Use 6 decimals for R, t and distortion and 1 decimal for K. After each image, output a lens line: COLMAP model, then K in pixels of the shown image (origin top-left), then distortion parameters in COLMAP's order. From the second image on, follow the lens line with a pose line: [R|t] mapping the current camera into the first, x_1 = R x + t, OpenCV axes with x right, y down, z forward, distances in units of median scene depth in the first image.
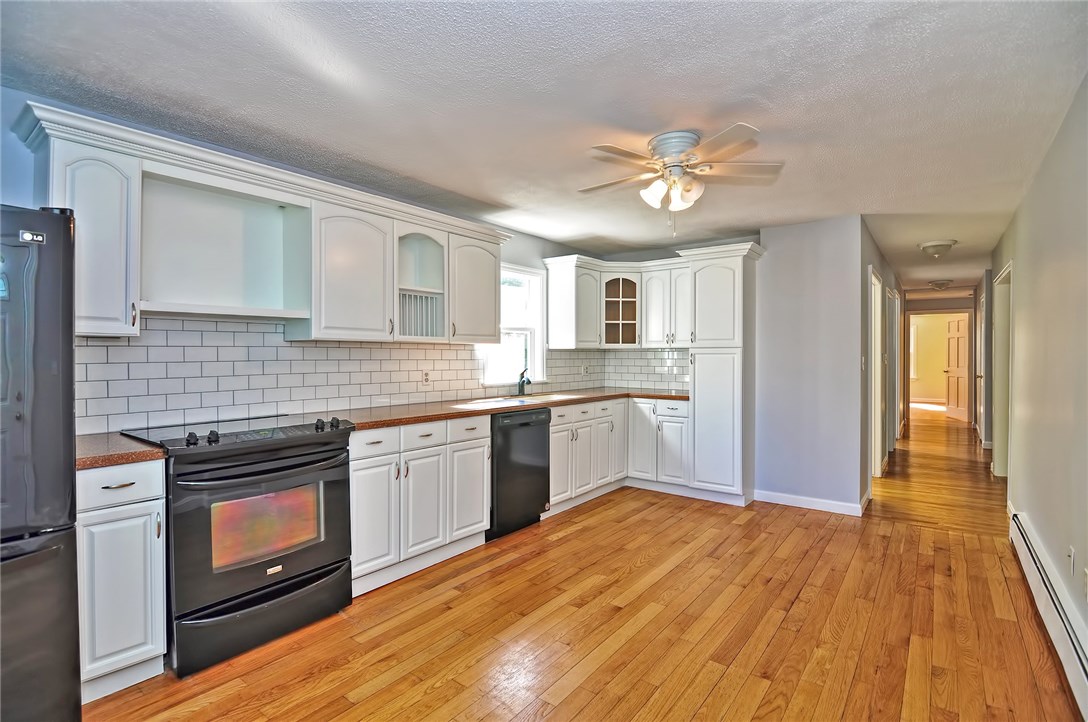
lens RADIAL K [[522.8, 0, 537.7], [0, 522.8, 357.3], [0, 0, 1]] dist [-0.016667, -0.002980]
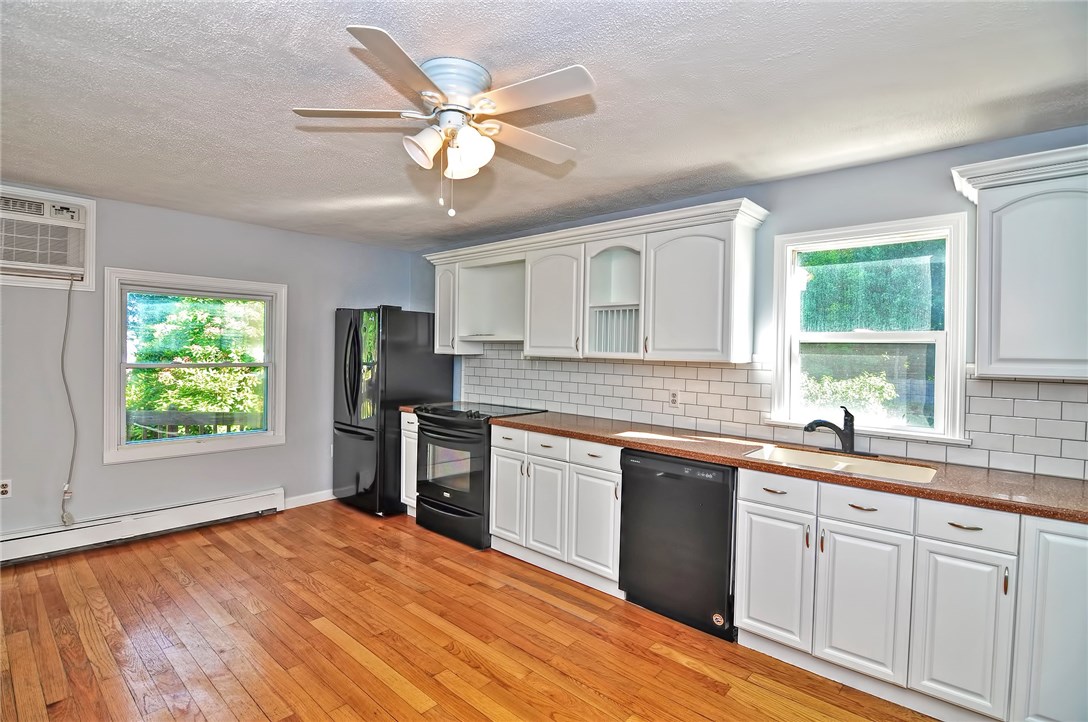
lens RADIAL K [[522.8, 0, 538.1], [0, 522.8, 357.8], [0, 0, 1]] dist [-0.016667, -0.002980]
pose [[-0.075053, 0.012083, -0.997106, 0.673032], [-0.027114, 0.999532, 0.014154, -0.035795], [0.996811, 0.028098, -0.074691, 0.835314]]
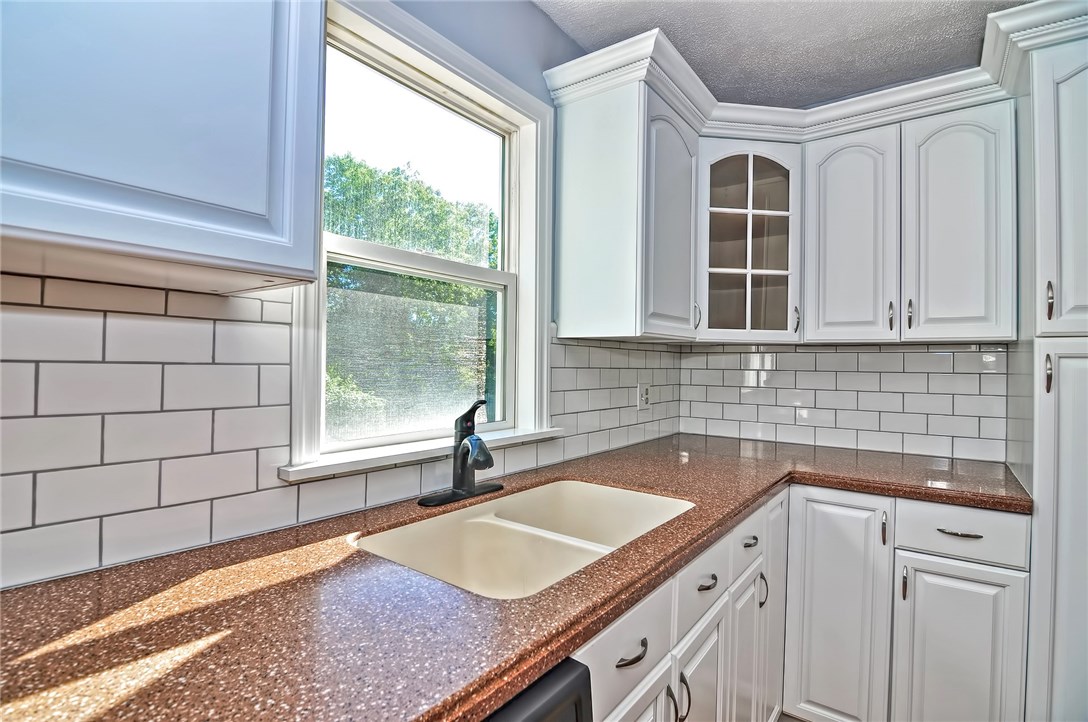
lens RADIAL K [[522.8, 0, 536.0], [0, 522.8, 358.1], [0, 0, 1]] dist [-0.016667, -0.002980]
pose [[0.999923, 0.012376, 0.001195, 0.008509], [-0.012356, 0.999807, -0.015283, 0.002693], [-0.001384, 0.015267, 0.999883, 0.853203]]
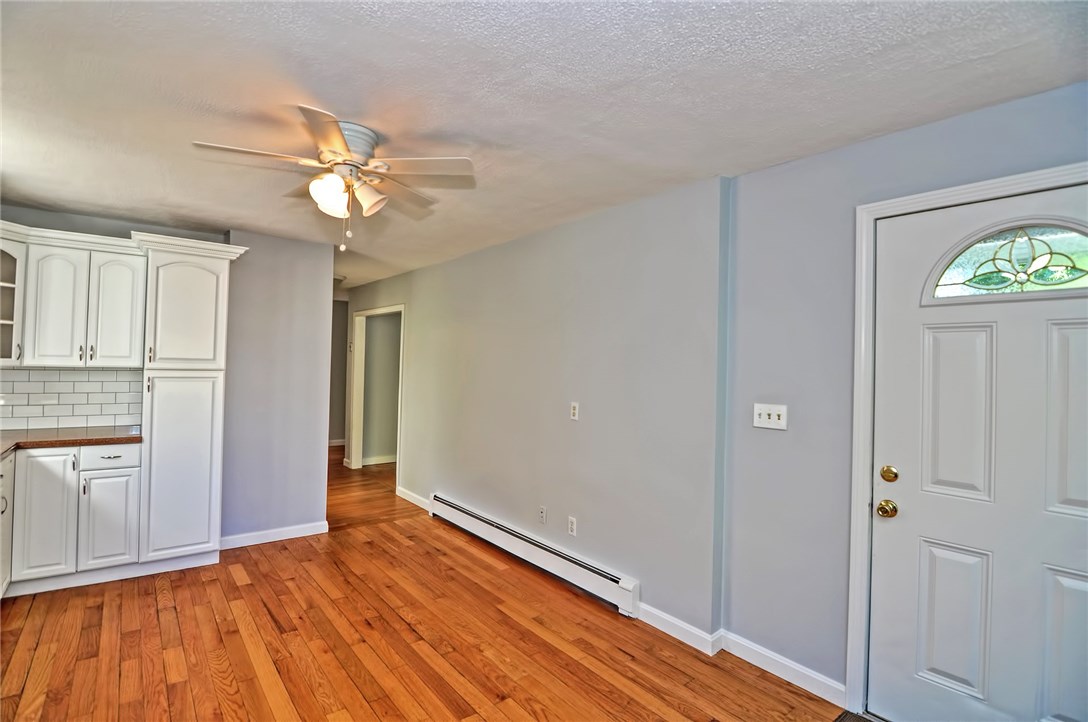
lens RADIAL K [[522.8, 0, 536.0], [0, 522.8, 355.8], [0, 0, 1]] dist [-0.016667, -0.002980]
pose [[0.248413, 0.021541, 0.968415, -0.323202], [-0.019937, 0.999655, -0.017122, -0.042763], [-0.968449, -0.015054, 0.248756, 0.357629]]
